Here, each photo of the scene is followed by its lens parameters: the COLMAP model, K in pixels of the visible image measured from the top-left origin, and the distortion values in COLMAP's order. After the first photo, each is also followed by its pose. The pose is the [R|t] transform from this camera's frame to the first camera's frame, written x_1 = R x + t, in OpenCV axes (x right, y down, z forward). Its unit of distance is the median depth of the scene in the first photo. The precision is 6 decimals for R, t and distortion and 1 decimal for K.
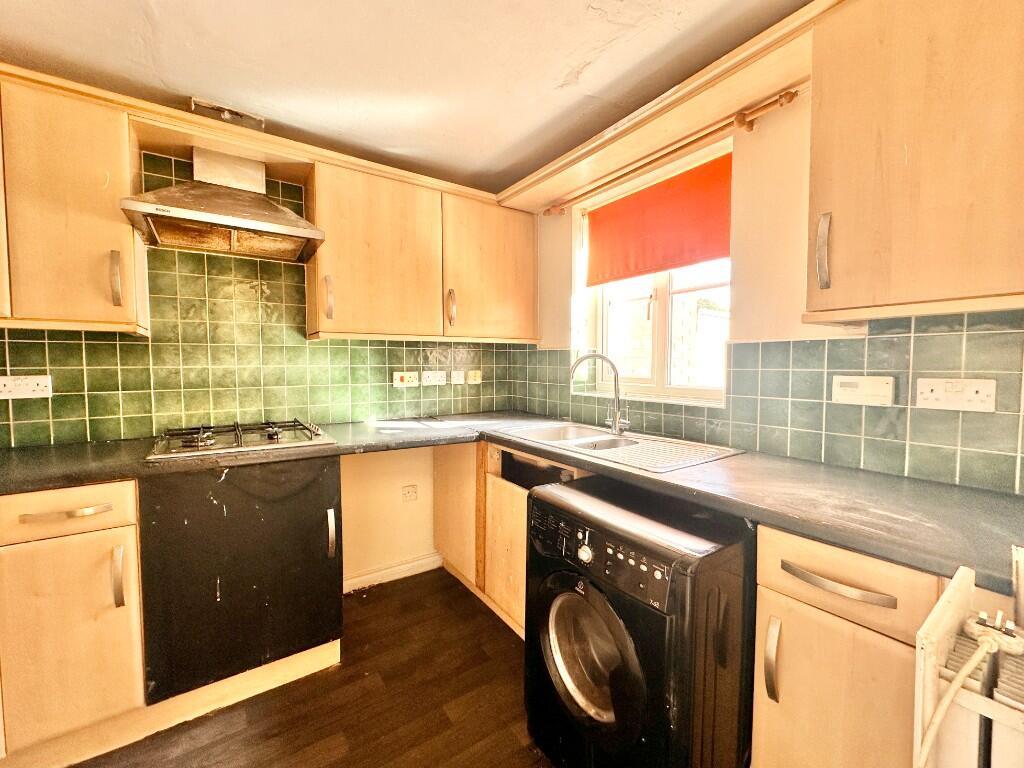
lens RADIAL K [[409.3, 0, 513.4], [0, 409.3, 383.4], [0, 0, 1]] dist [-0.000063, 0.000044]
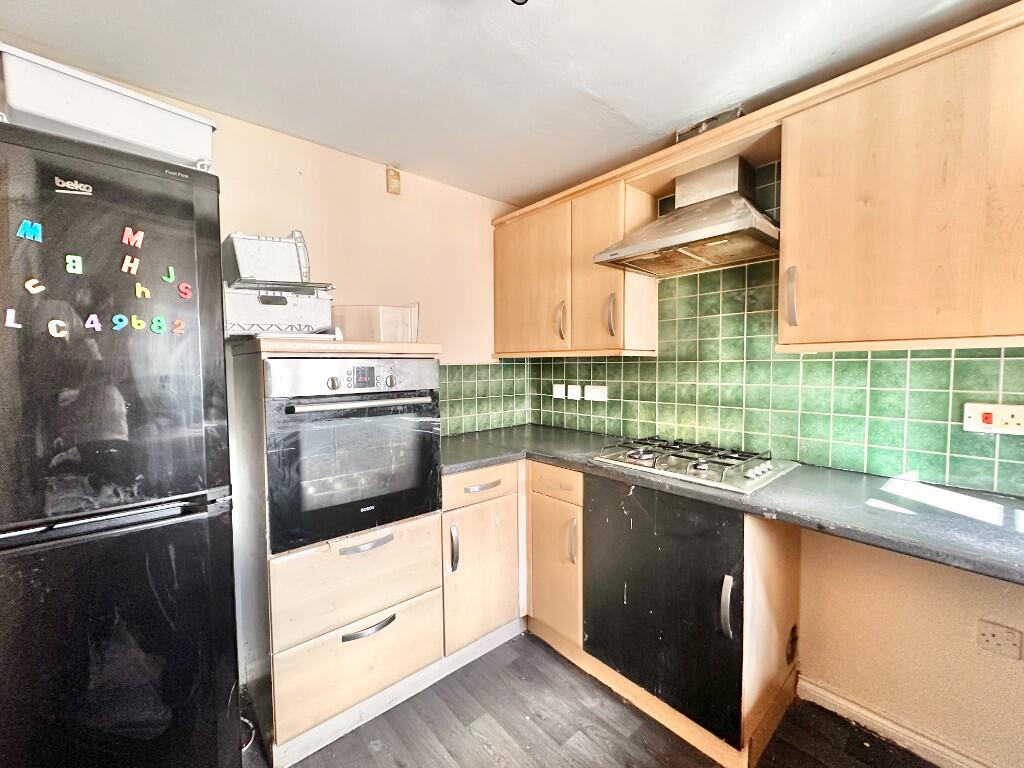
lens RADIAL K [[409.3, 0, 513.4], [0, 409.3, 383.4], [0, 0, 1]] dist [-0.000063, 0.000044]
pose [[0.130354, 0.046644, -0.990370, 0.217403], [-0.044711, 0.998153, 0.041125, -0.063768], [0.990459, 0.038920, 0.132198, 0.417877]]
